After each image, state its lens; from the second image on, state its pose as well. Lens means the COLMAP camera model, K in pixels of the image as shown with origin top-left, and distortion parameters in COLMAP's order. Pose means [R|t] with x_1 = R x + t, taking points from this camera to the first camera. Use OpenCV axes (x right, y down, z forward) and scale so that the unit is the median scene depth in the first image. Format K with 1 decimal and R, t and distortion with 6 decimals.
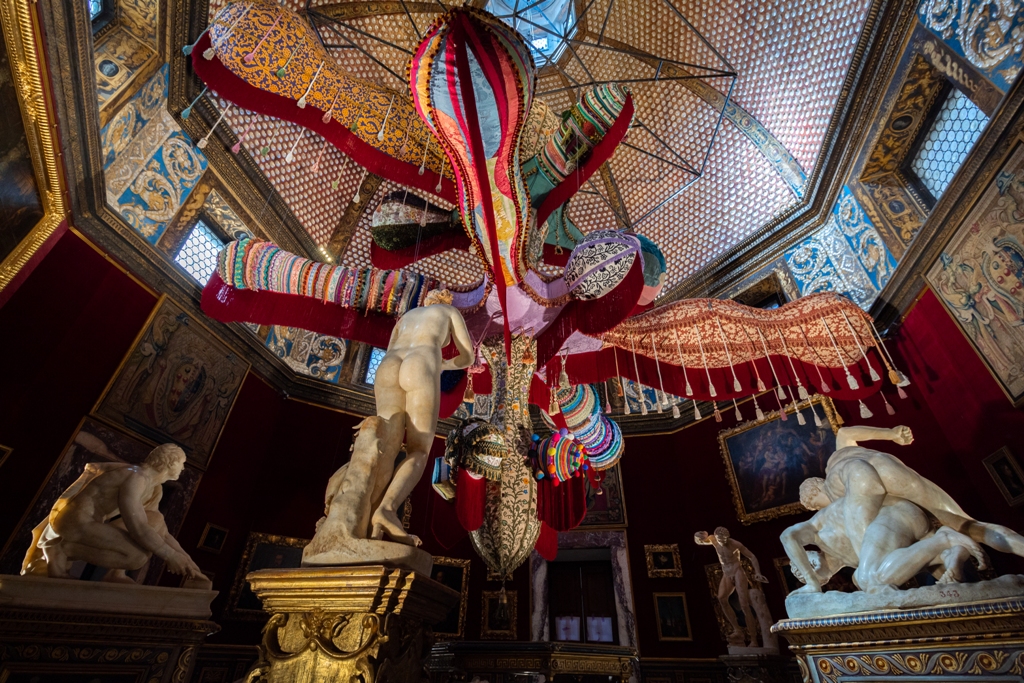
lens RADIAL K [[471.6, 0, 516.4], [0, 471.6, 332.5], [0, 0, 1]] dist [0.001199, 0.000458]
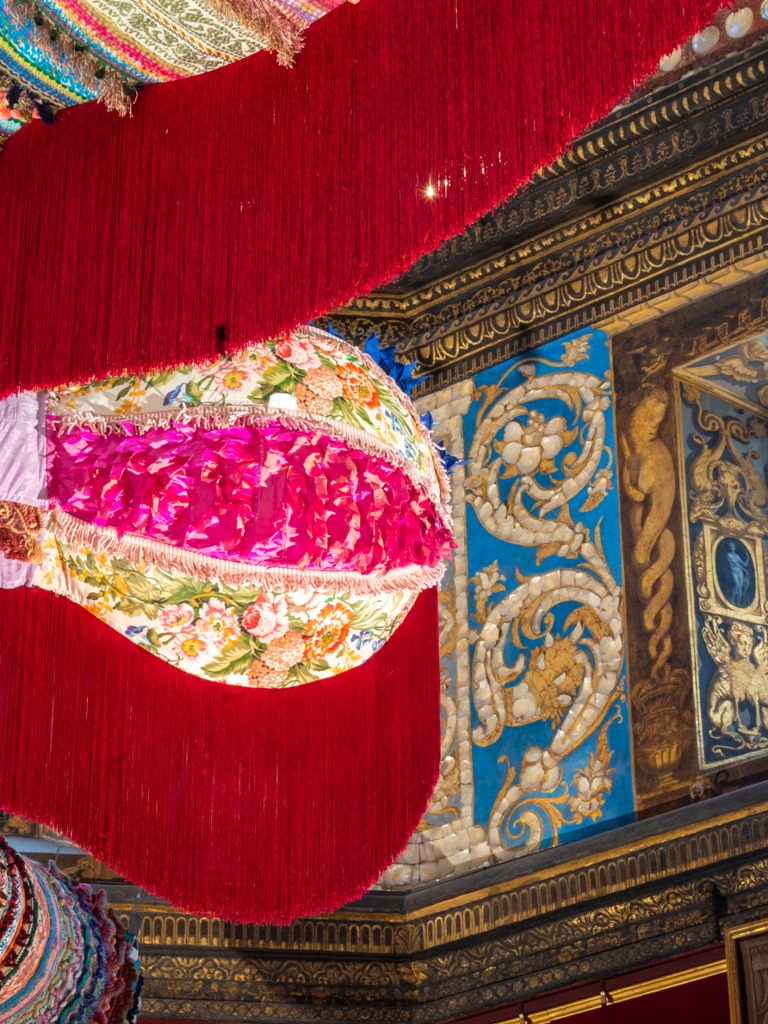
lens RADIAL K [[2946.0, 0, 384.0], [0, 2946.0, 512.0], [0, 0, 1]] dist [-0.036282, -0.594617]
pose [[-0.446882, -0.464684, -0.764438, 0.523514], [0.524417, 0.556216, -0.644679, 0.676101], [0.724764, -0.688980, -0.004875, 1.134858]]
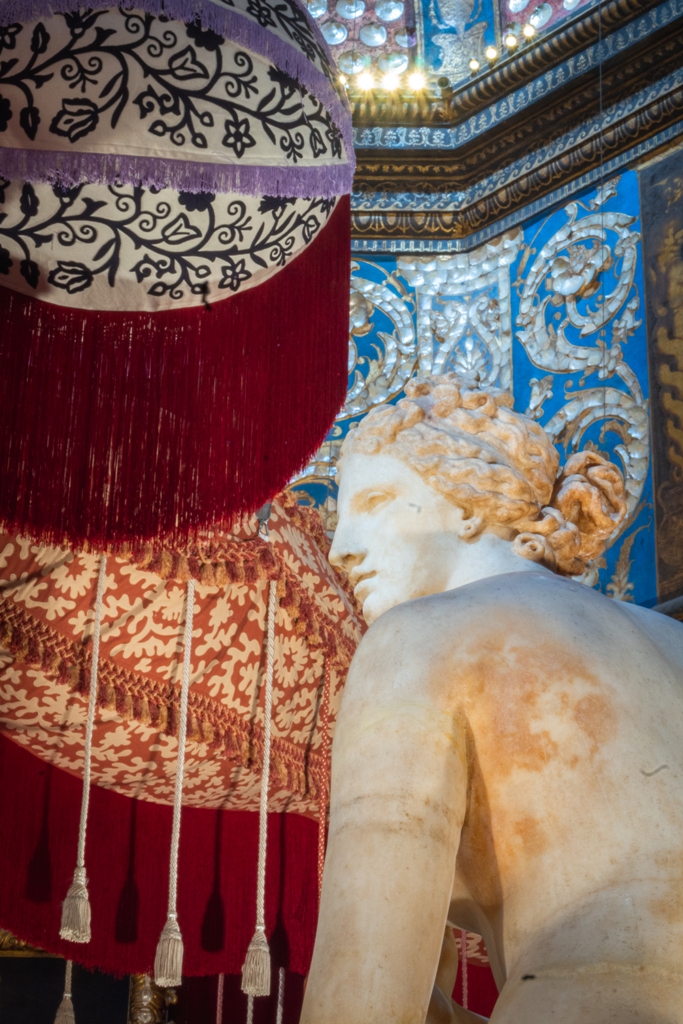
lens RADIAL K [[2466.8, 0, 341.5], [0, 2466.8, 512.0], [0, 0, 1]] dist [-0.018087, -0.079259]
pose [[0.570700, 0.390253, 0.722499, -0.291046], [-0.496893, 0.864606, -0.074517, 0.003242], [-0.653758, -0.316478, 0.687345, 0.246810]]
